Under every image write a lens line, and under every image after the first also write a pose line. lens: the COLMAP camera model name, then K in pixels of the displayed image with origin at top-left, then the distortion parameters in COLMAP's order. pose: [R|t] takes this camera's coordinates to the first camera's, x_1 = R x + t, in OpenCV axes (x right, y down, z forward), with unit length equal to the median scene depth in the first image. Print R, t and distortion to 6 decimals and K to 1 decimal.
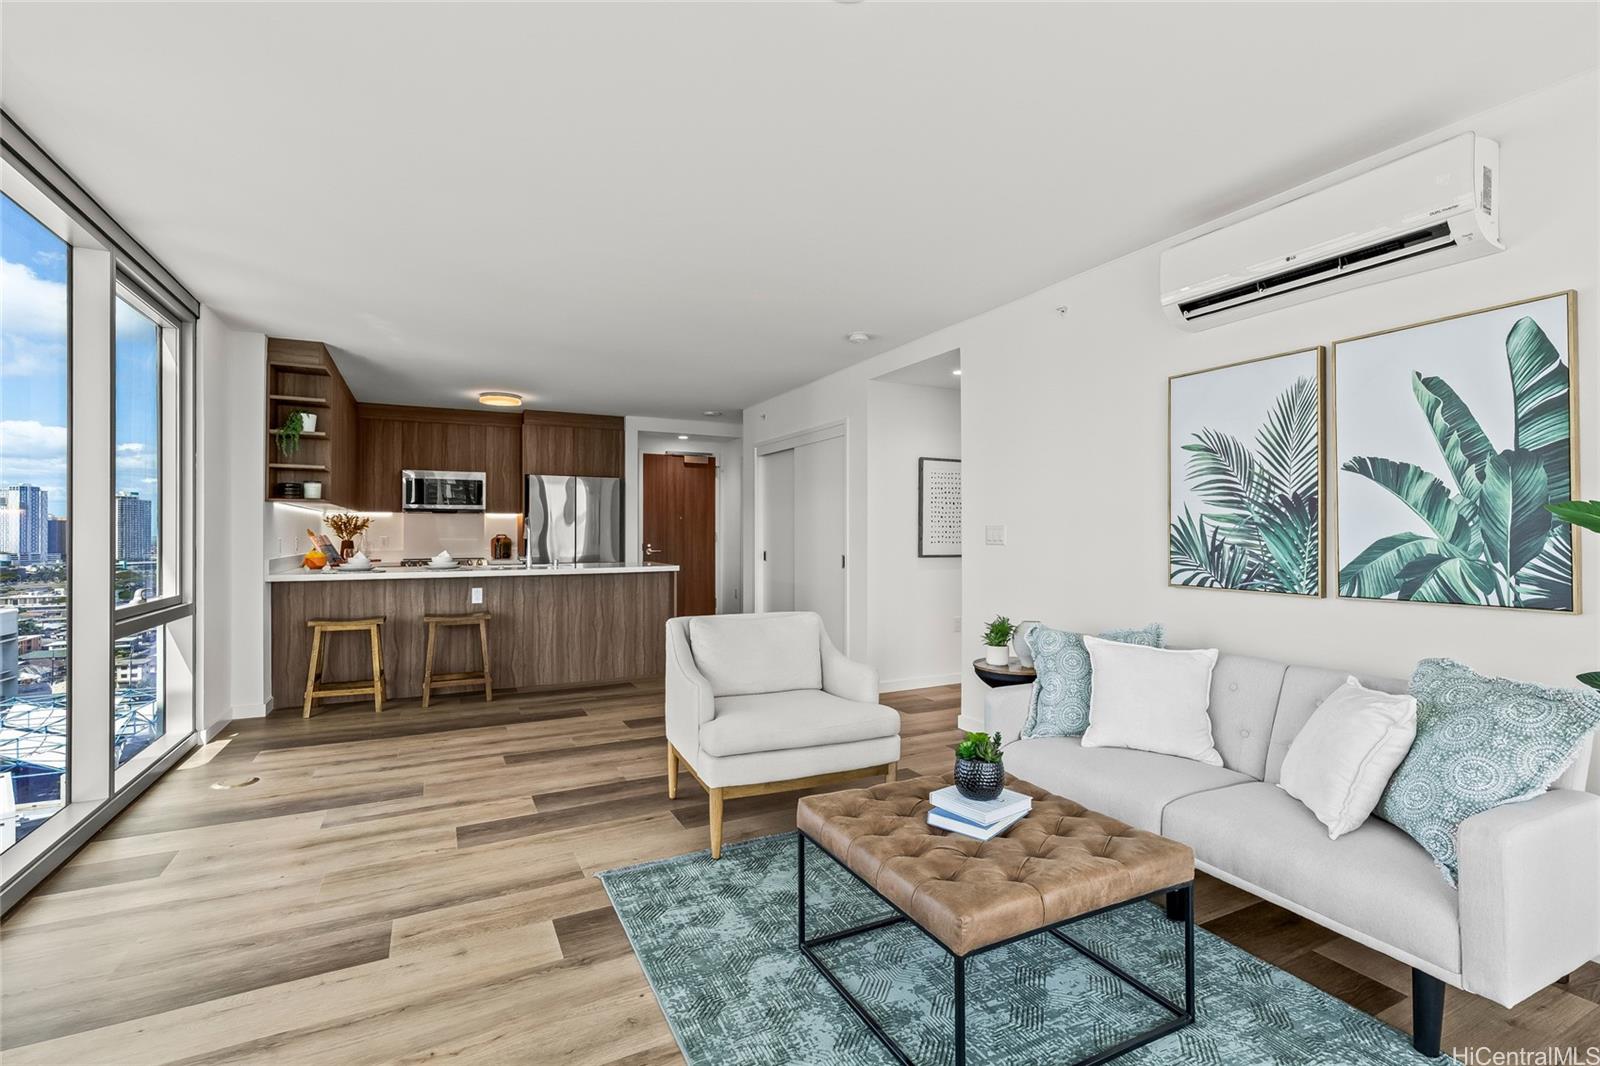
lens RADIAL K [[725.4, 0, 798.4], [0, 725.4, 526.5], [0, 0, 1]] dist [0.013947, 0.000372]
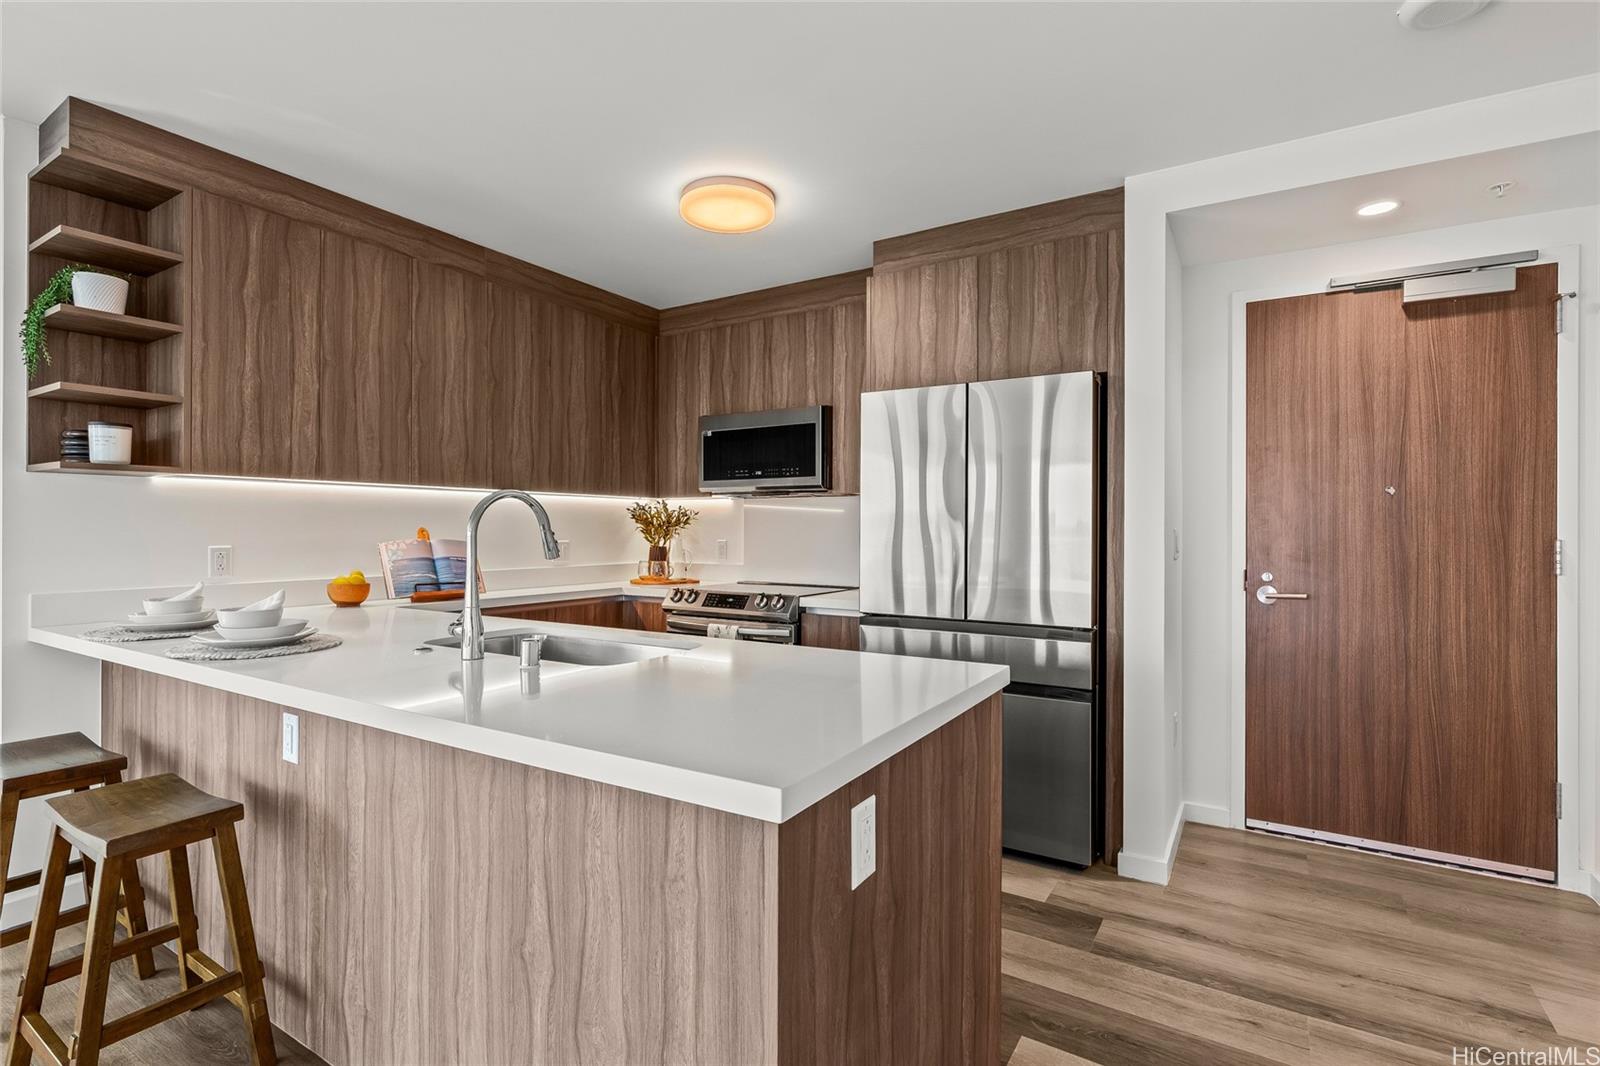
lens RADIAL K [[763.5, 0, 800.1], [0, 763.5, 528.0], [0, 0, 1]] dist [0.011893, -0.000396]
pose [[0.533373, 0.002240, -0.845877, -0.025240], [0.005122, 0.999970, 0.005878, 0.001065], [0.845865, -0.007468, 0.533345, 0.720051]]
